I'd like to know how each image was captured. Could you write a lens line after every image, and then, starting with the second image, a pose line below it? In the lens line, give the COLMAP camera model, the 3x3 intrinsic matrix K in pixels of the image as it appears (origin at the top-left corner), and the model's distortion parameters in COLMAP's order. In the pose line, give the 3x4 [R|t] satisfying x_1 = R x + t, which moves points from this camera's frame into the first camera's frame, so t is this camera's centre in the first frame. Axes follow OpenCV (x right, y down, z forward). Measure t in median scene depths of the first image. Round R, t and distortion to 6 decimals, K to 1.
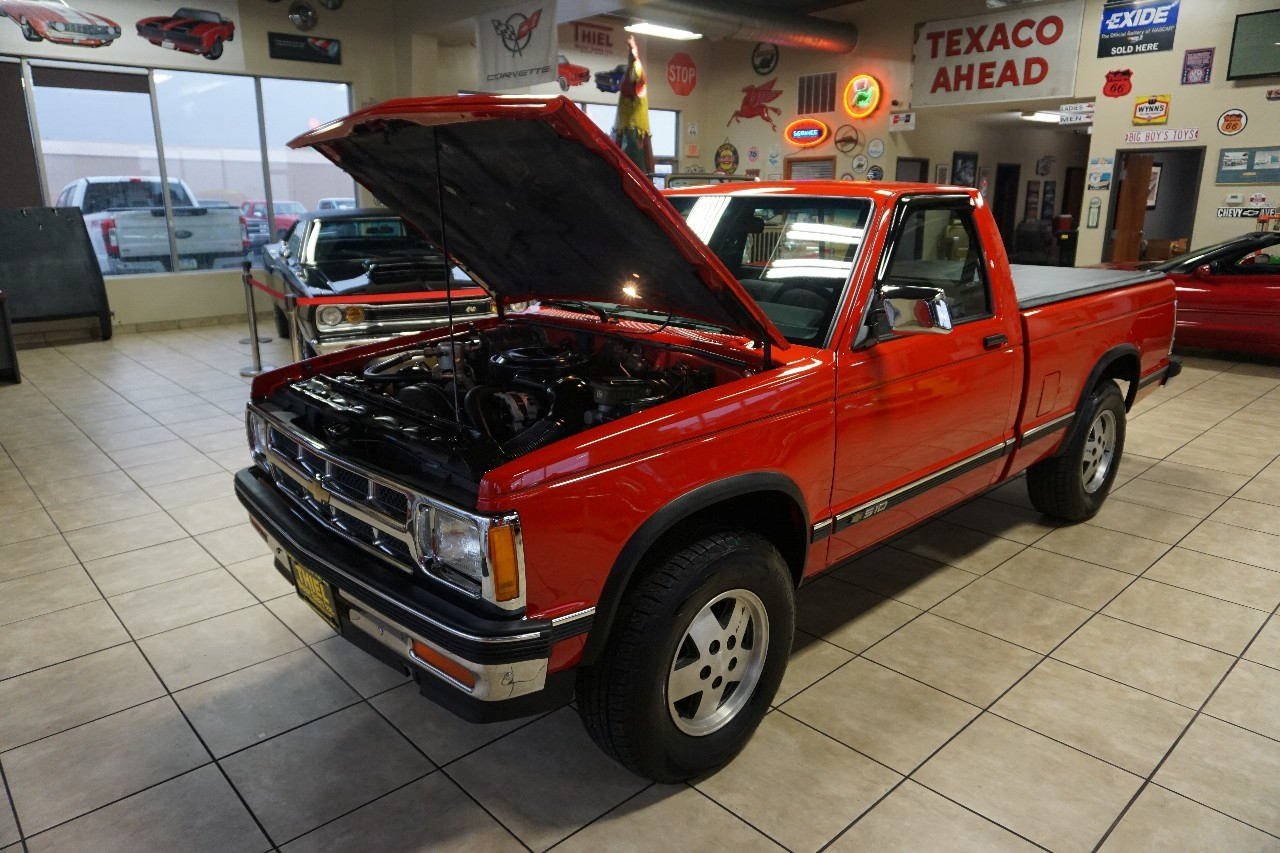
lens RADIAL K [[857.5, 0, 627.9], [0, 857.5, 422.7], [0, 0, 1]] dist [-0.046498, 0.041081]
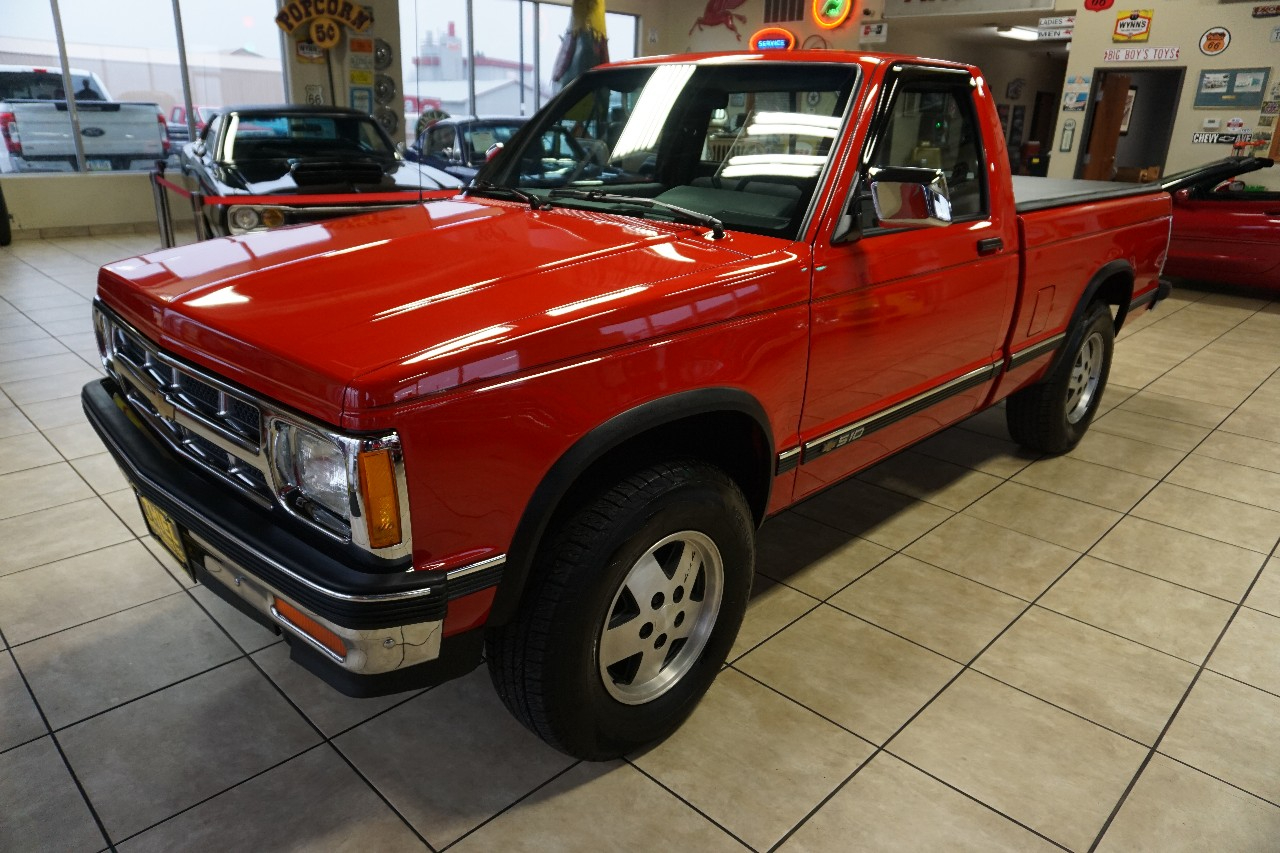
lens RADIAL K [[854.1, 0, 629.0], [0, 854.1, 424.2], [0, 0, 1]] dist [-0.017090, 0.000332]
pose [[0.998494, 0.011364, 0.053678, 0.014562], [-0.015866, 0.996322, 0.084203, 0.013567], [-0.052524, -0.084928, 0.995002, 0.106072]]
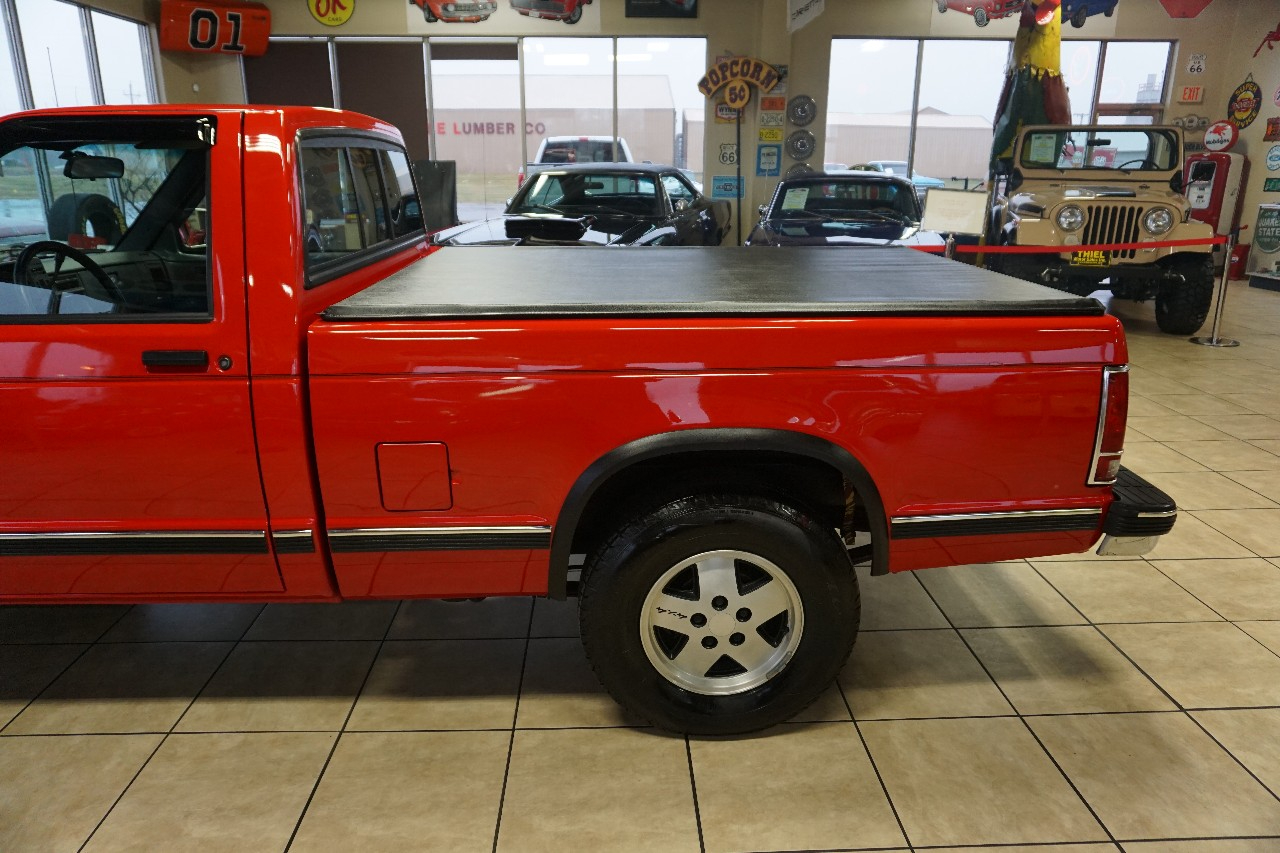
lens RADIAL K [[857.5, 0, 627.9], [0, 857.5, 422.7], [0, 0, 1]] dist [-0.046498, 0.041081]
pose [[0.755455, 0.195287, -0.625421, 0.796012], [-0.171480, 0.980207, 0.098937, -0.125367], [0.632363, 0.032505, 0.773990, 0.543397]]
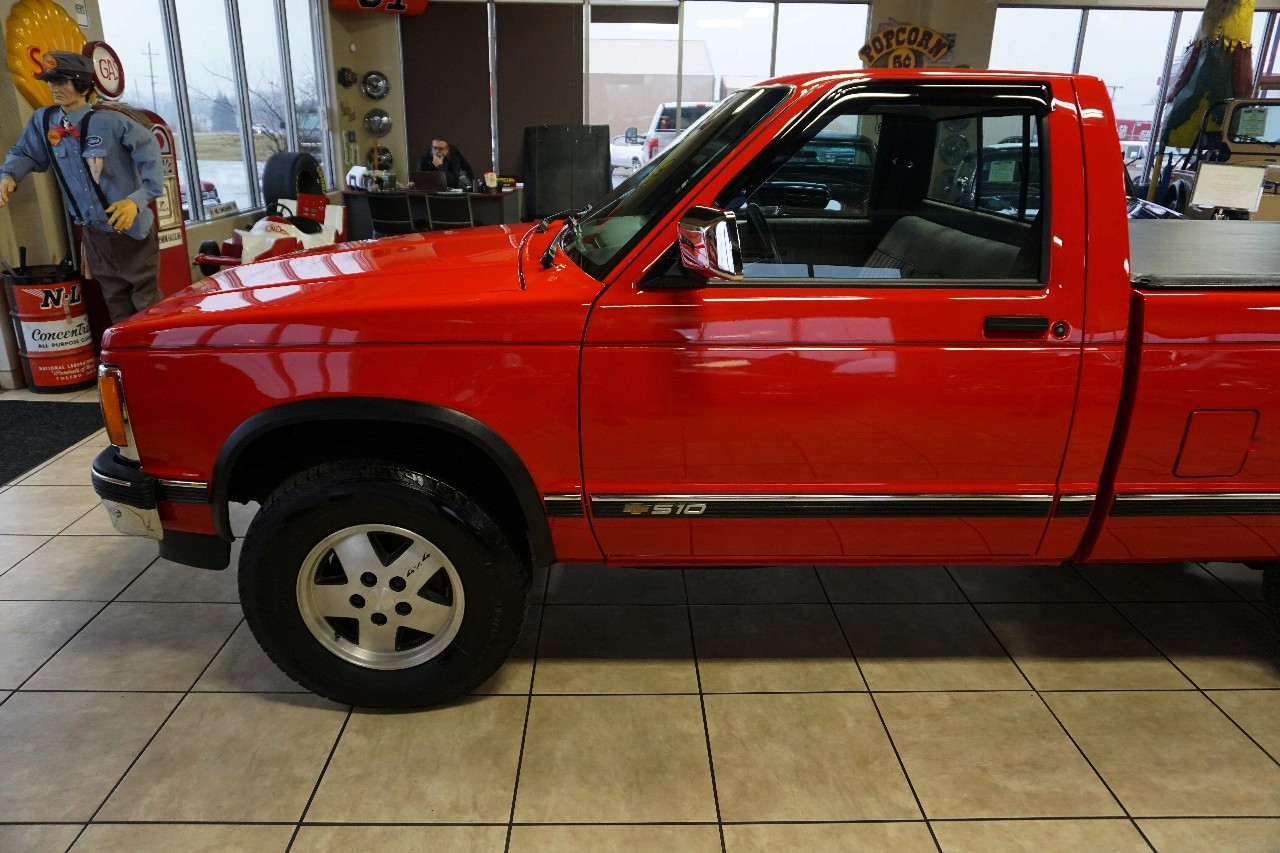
lens RADIAL K [[854.4, 0, 629.0], [0, 854.4, 422.5], [0, 0, 1]] dist [-0.045903, 0.034881]
pose [[0.747735, 0.229668, -0.623013, 0.460958], [-0.185680, 0.973167, 0.135898, -0.043409], [0.637508, 0.014065, 0.770316, 0.255289]]
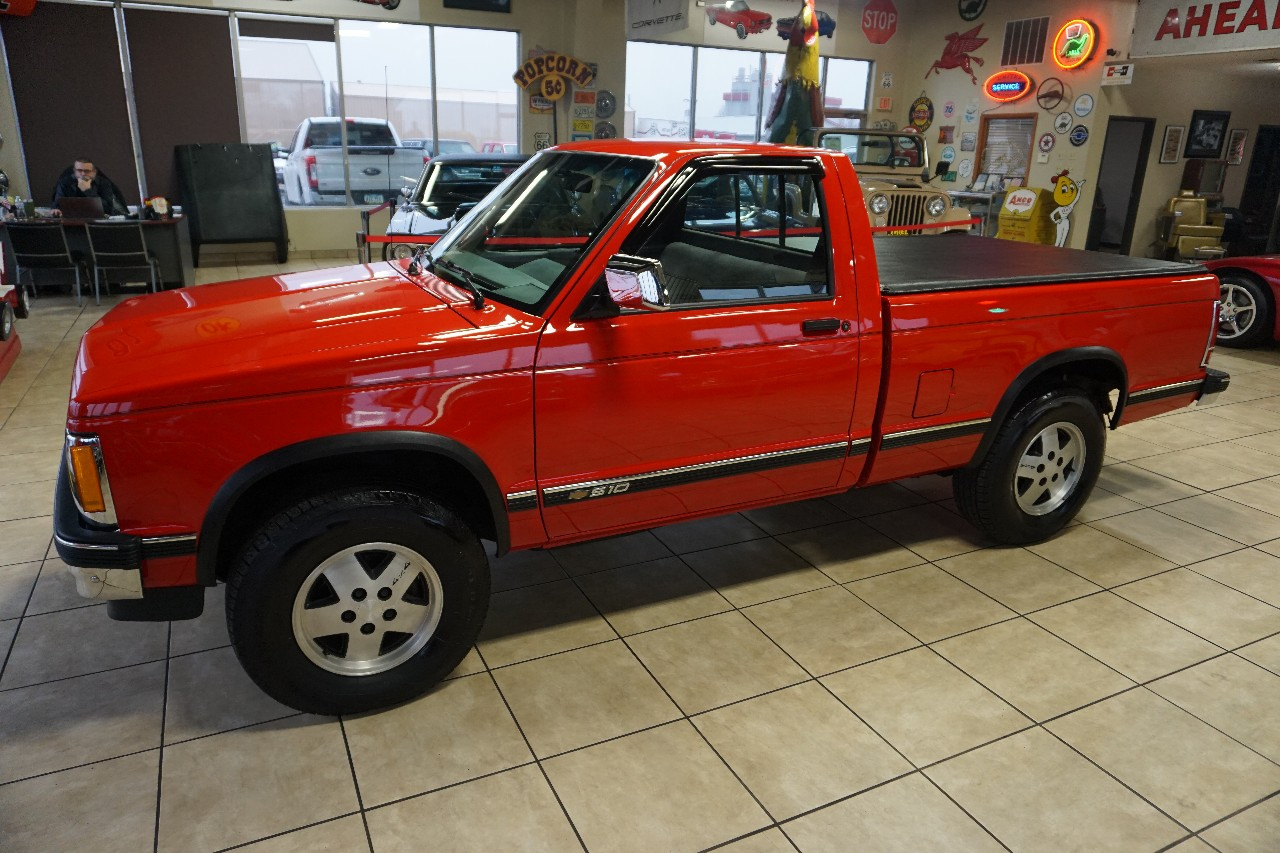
lens RADIAL K [[857.1, 0, 628.2], [0, 857.1, 426.5], [0, 0, 1]] dist [-0.044724, 0.034942]
pose [[0.955713, 0.118885, -0.269219, 0.364188], [-0.103005, 0.992041, 0.072415, -0.026355], [0.275685, -0.041477, 0.960353, 0.056638]]
